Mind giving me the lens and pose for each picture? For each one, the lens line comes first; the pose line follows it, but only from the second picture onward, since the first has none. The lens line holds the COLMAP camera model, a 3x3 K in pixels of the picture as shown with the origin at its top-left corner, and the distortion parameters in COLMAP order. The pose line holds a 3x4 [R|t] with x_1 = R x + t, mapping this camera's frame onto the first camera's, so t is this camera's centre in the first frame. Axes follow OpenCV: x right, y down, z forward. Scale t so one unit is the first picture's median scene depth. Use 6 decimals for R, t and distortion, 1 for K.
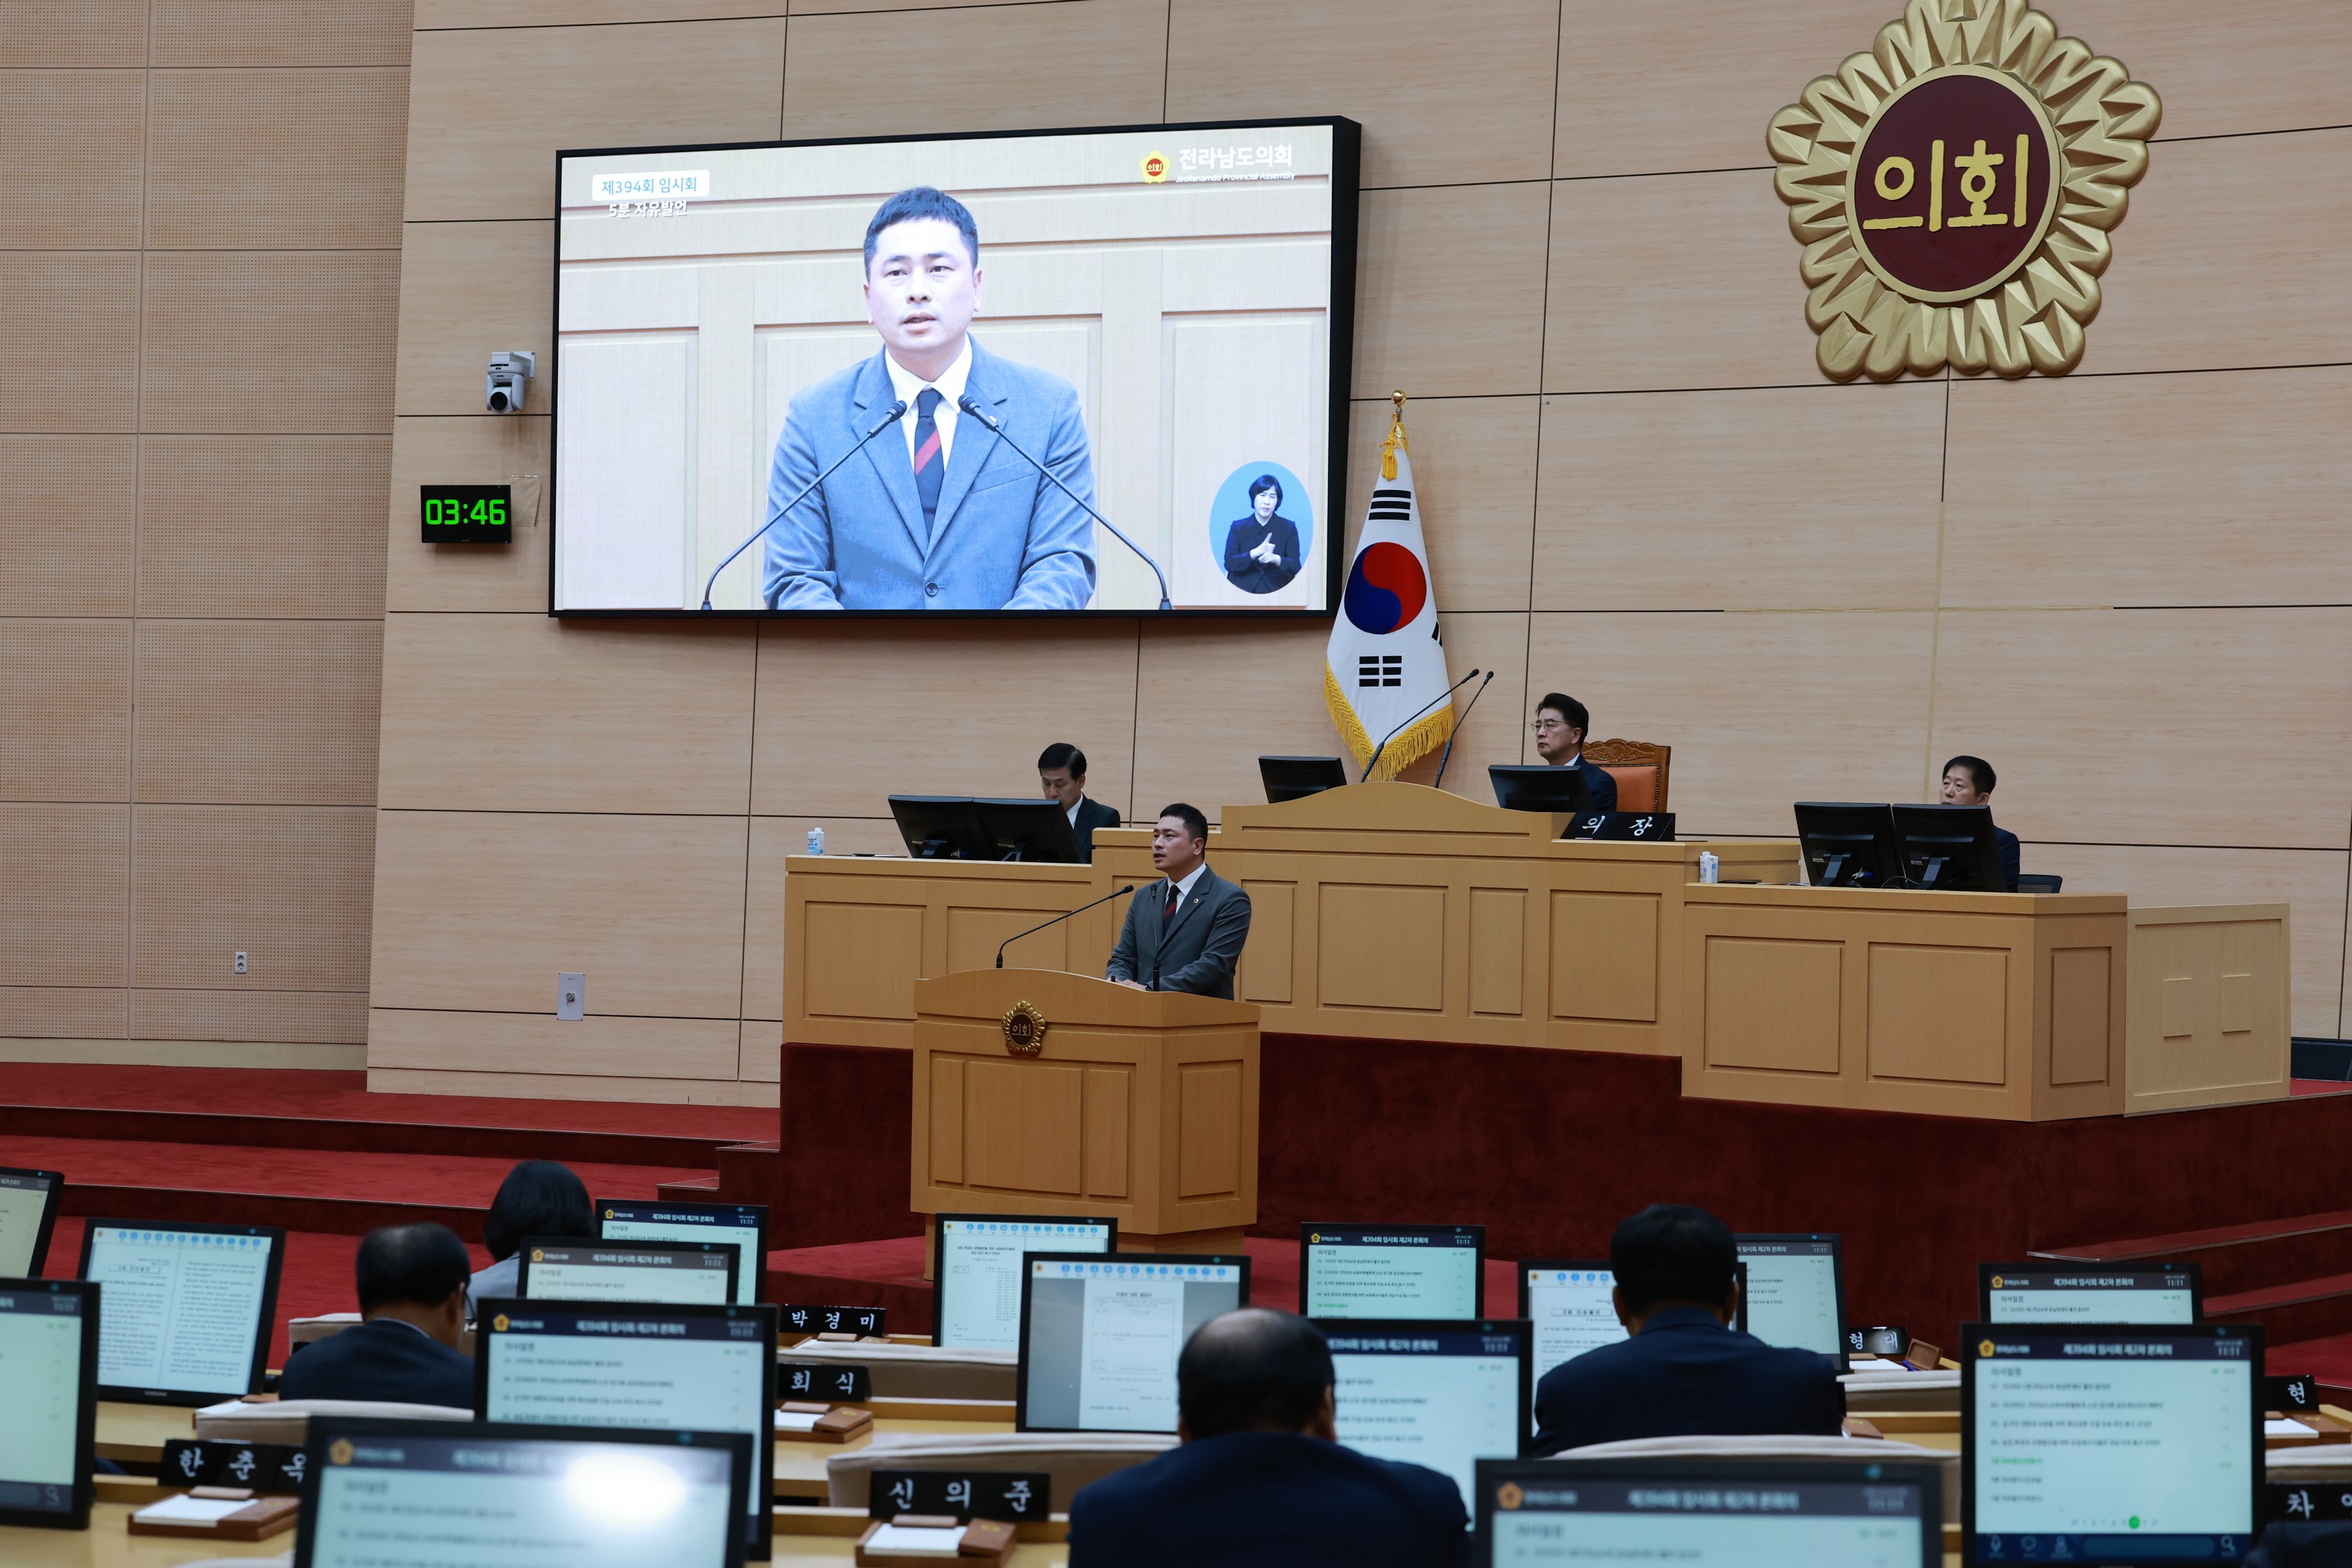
lens RADIAL K [[4716.2, 0, 1176.0], [0, 4716.2, 784.0], [0, 0, 1]] dist [-0.020946, -0.017143]
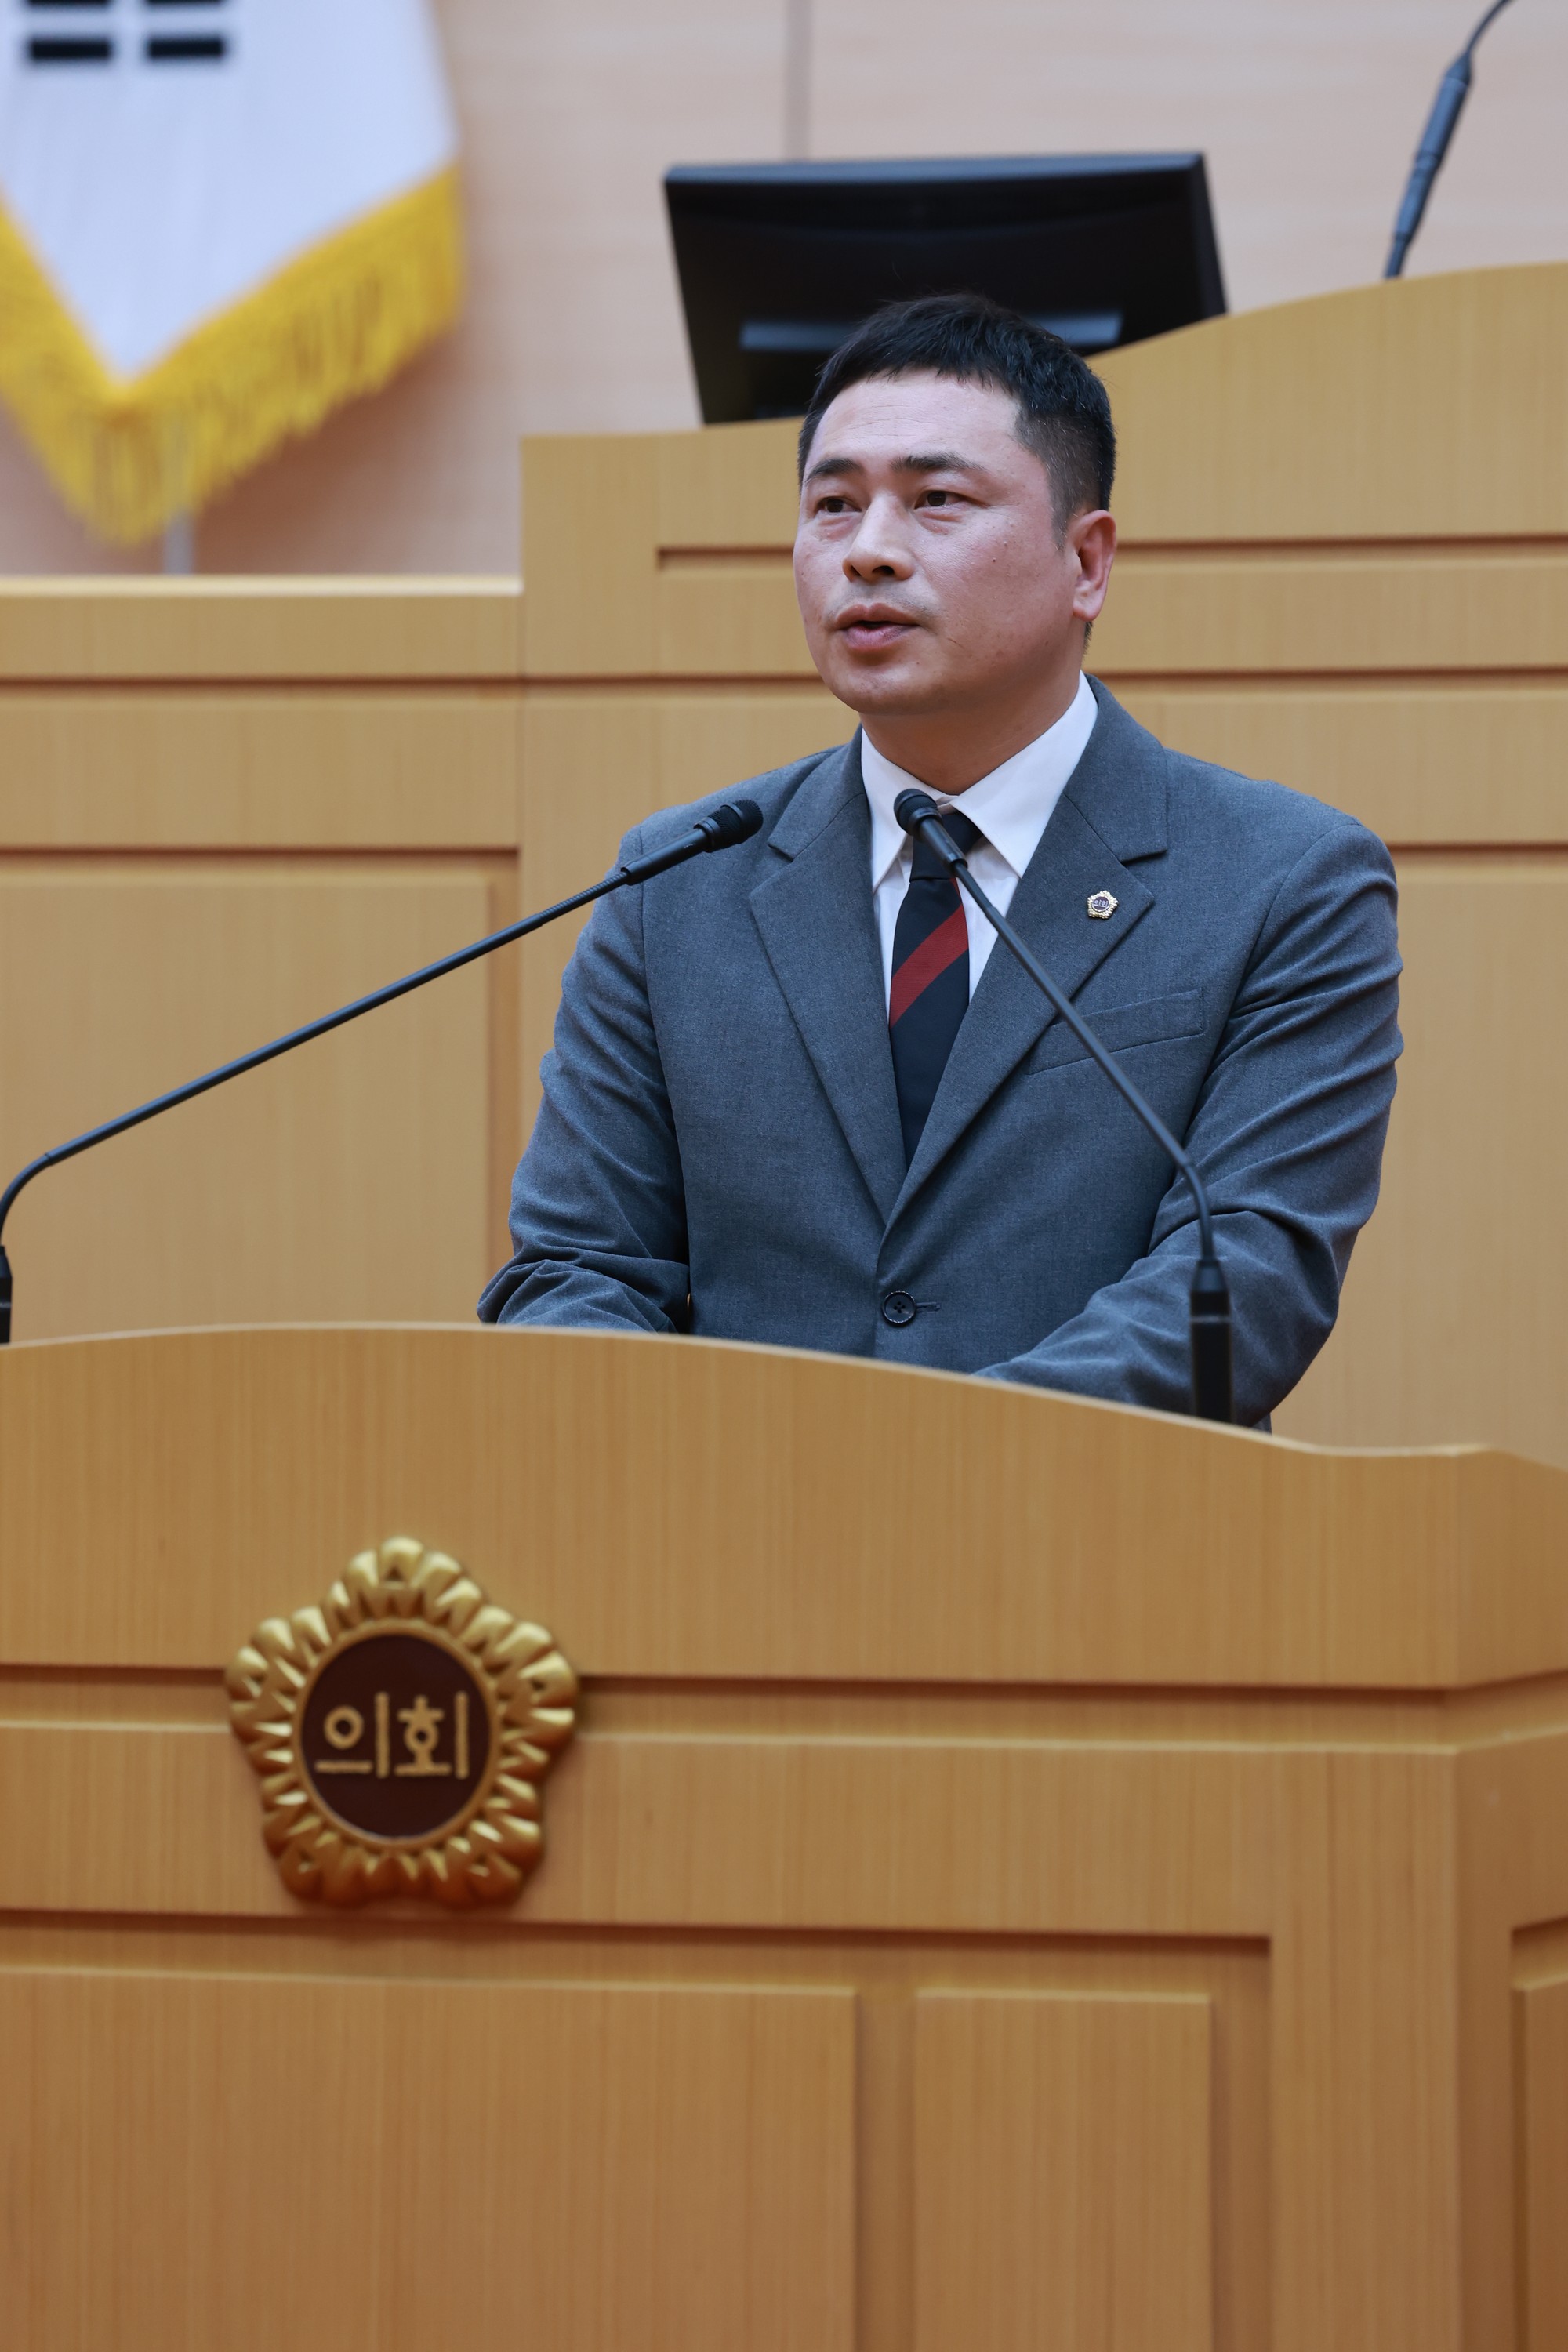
lens RADIAL K [[12874.5, 0, 783.2], [0, 12874.5, 1147.6], [0, 0, 1]] dist [1.242606, 38.283852]
pose [[0.958143, -0.018431, 0.285696, -0.106008], [0.014589, 0.999772, 0.015569, 0.020984], [-0.285918, -0.010749, 0.958194, 0.464365]]
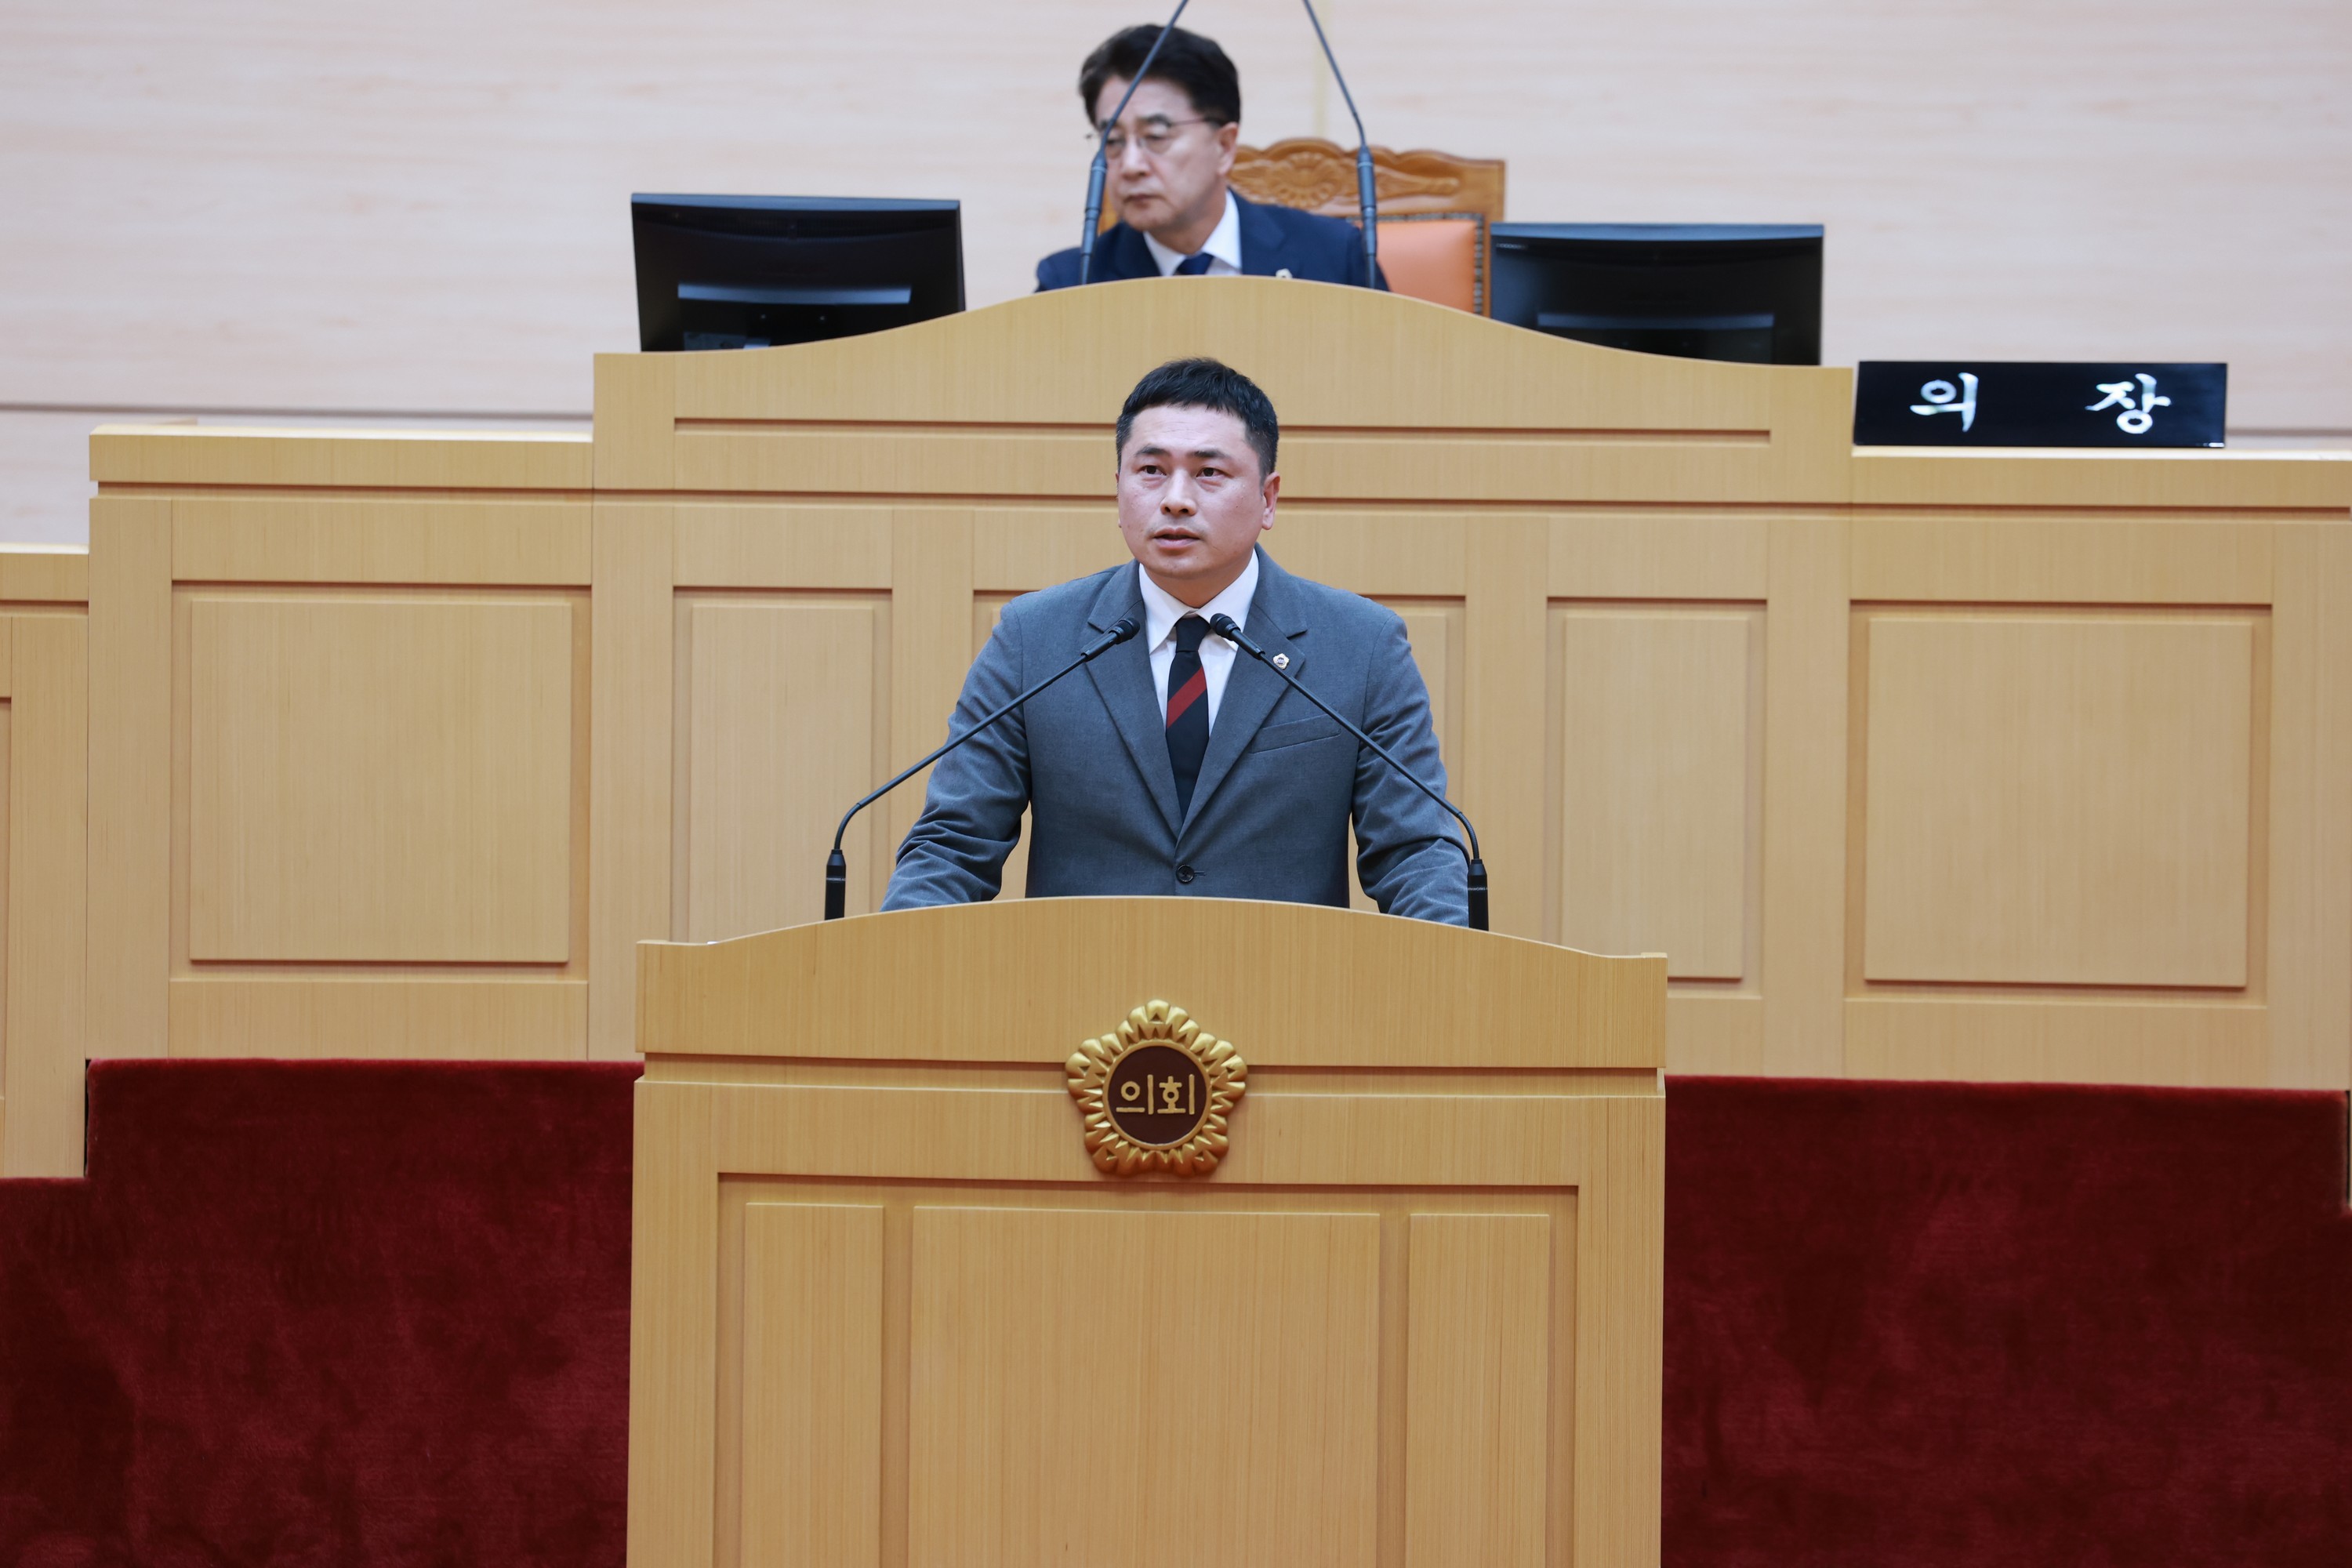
lens RADIAL K [[12874.5, 0, 1176.8], [0, 12874.5, 824.2], [0, 0, 1]] dist [1.242606, 38.283852]
pose [[0.827096, -0.030966, 0.561207, -0.390071], [0.003892, 0.998773, 0.049375, -0.005788], [-0.562047, -0.038654, 0.826201, 0.230247]]
